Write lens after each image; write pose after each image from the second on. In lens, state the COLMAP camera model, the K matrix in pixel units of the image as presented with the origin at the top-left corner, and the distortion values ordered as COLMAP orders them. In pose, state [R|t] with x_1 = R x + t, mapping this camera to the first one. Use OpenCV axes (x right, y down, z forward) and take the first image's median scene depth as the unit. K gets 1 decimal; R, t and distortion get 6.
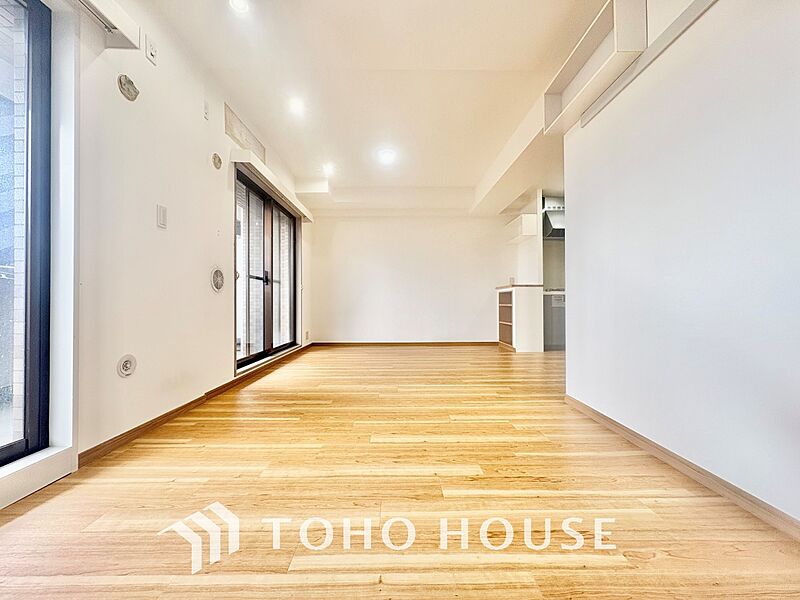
lens RADIAL K [[319.3, 0, 400.5], [0, 319.3, 298.9], [0, 0, 1]] dist [0.001266, 0.000126]
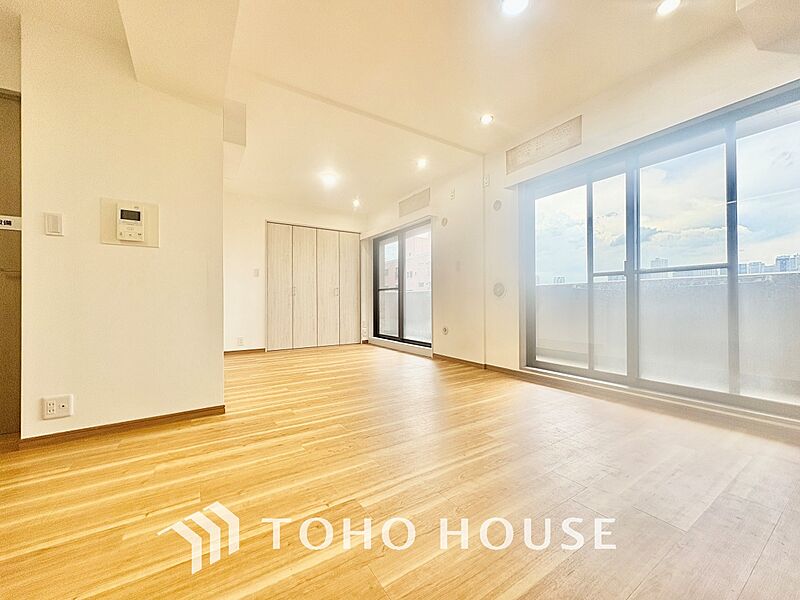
lens RADIAL K [[319.3, 0, 400.0], [0, 319.3, 299.7], [0, 0, 1]] dist [0.001266, 0.000126]
pose [[-0.846850, 0.004076, -0.531817, 0.634169], [0.014418, 0.999779, -0.015296, -0.002558], [0.531637, -0.020621, -0.846721, 2.319062]]
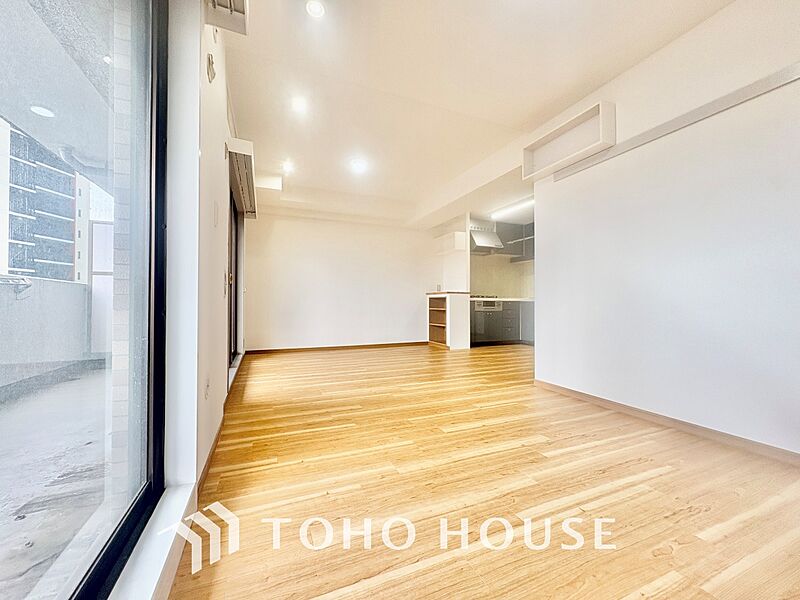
lens RADIAL K [[319.3, 0, 401.1], [0, 319.3, 297.9], [0, 0, 1]] dist [0.001266, 0.000126]
pose [[0.923527, 0.012428, 0.383332, -0.547222], [-0.009983, 0.999915, -0.008367, -0.022416], [-0.383403, 0.003900, 0.923573, -0.008104]]
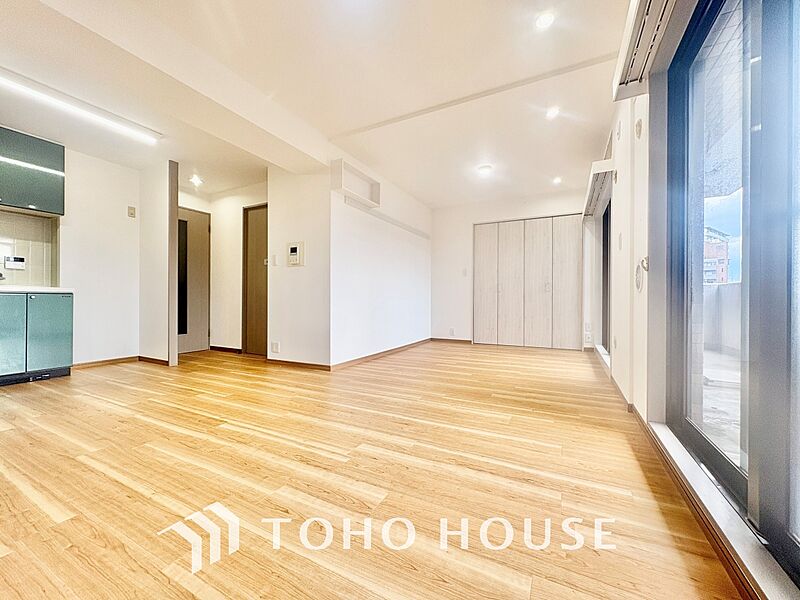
lens RADIAL K [[319.3, 0, 400.1], [0, 319.3, 301.4], [0, 0, 1]] dist [0.001266, 0.000126]
pose [[-0.881053, -0.002732, 0.473010, -0.505494], [-0.006161, 0.999965, -0.005701, 0.006905], [-0.472978, -0.007937, -0.881039, 2.352303]]
